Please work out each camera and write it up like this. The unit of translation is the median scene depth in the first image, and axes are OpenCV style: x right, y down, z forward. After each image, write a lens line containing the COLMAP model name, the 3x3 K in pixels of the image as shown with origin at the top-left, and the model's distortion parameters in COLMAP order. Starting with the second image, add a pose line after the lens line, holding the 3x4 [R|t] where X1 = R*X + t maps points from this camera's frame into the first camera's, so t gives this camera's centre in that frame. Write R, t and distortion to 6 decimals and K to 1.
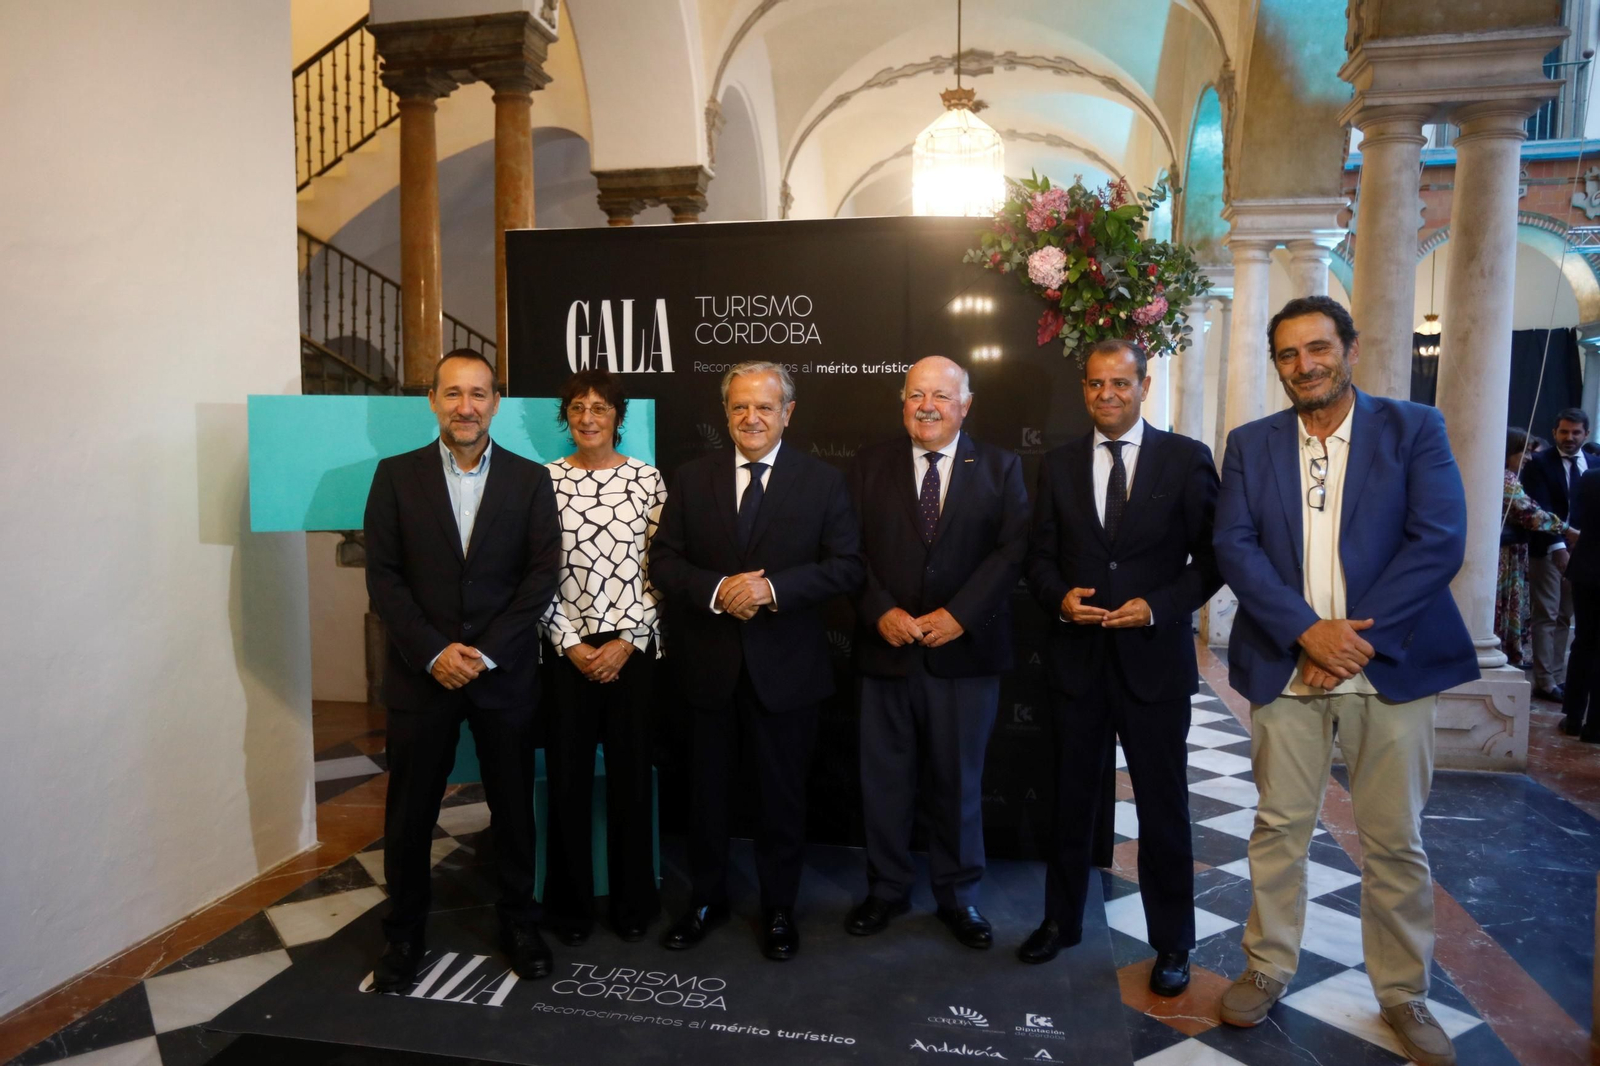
lens RADIAL K [[1171.3, 0, 798.9], [0, 1171.3, 540.0], [0, 0, 1]] dist [0.005127, 0.020061]
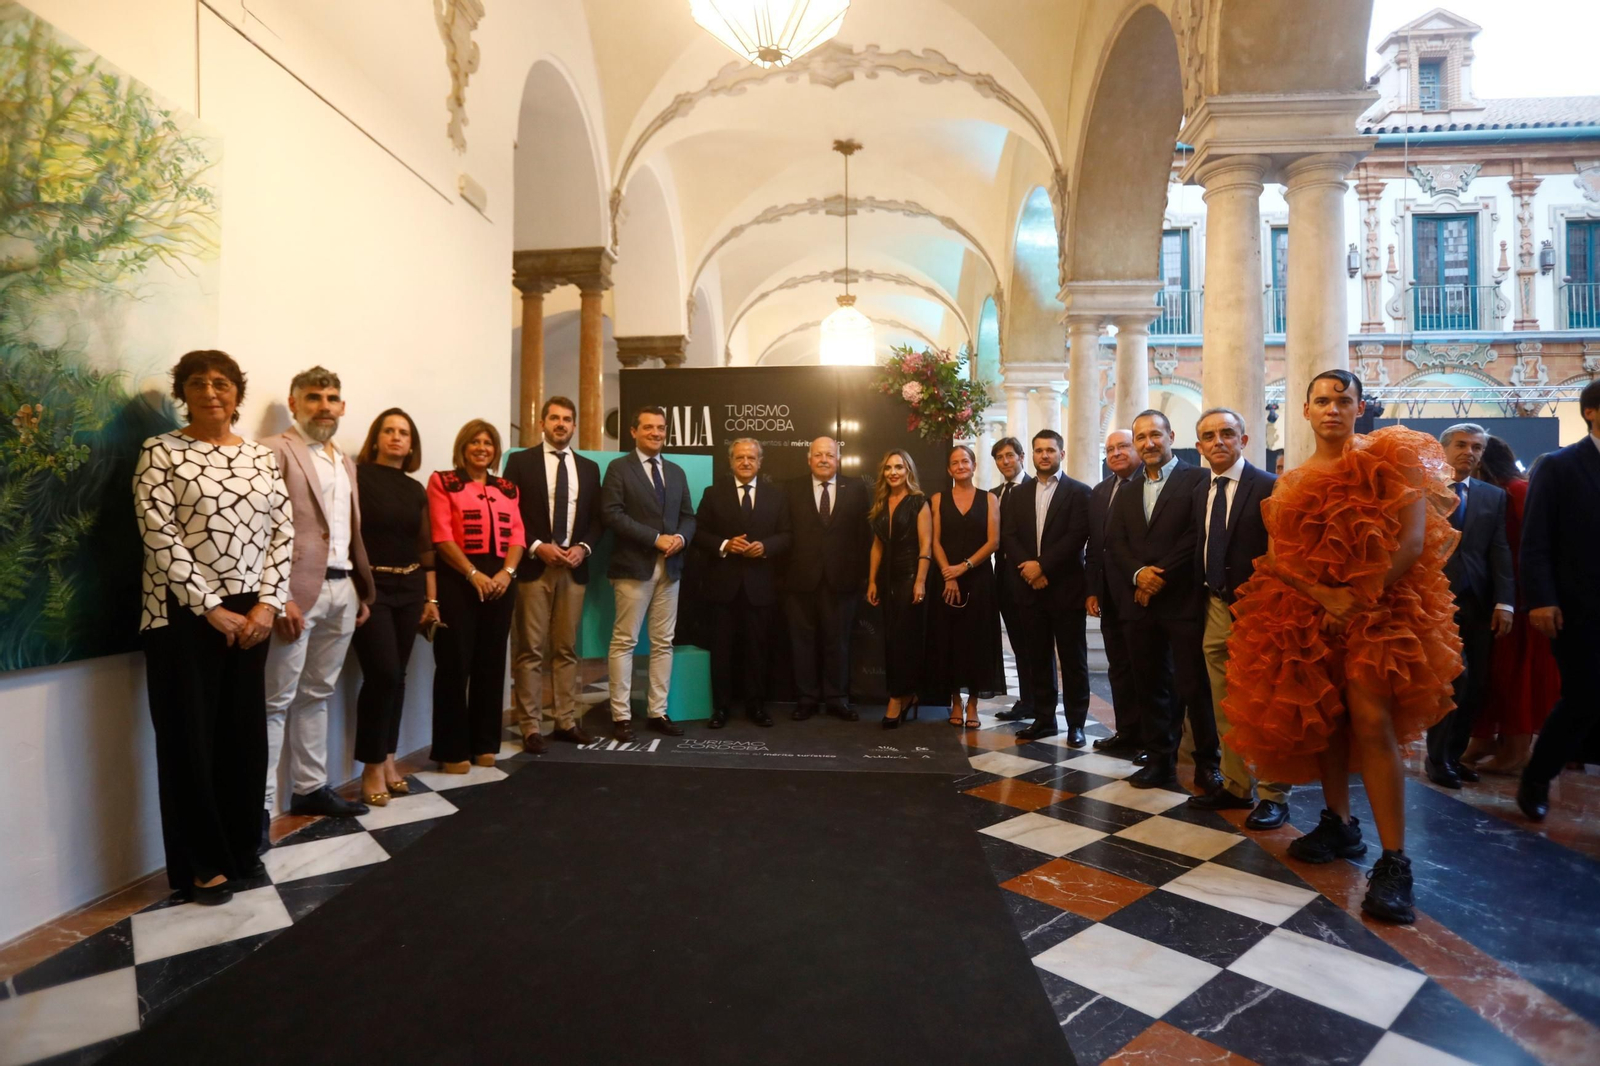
lens RADIAL K [[856.2, 0, 801.2], [0, 856.2, 529.7], [0, 0, 1]] dist [-0.025302, 0.001627]
pose [[0.993977, -0.000604, 0.109584, -0.086919], [0.009975, 0.996332, -0.084989, 0.078463], [-0.109131, 0.085570, 0.990337, -0.253395]]
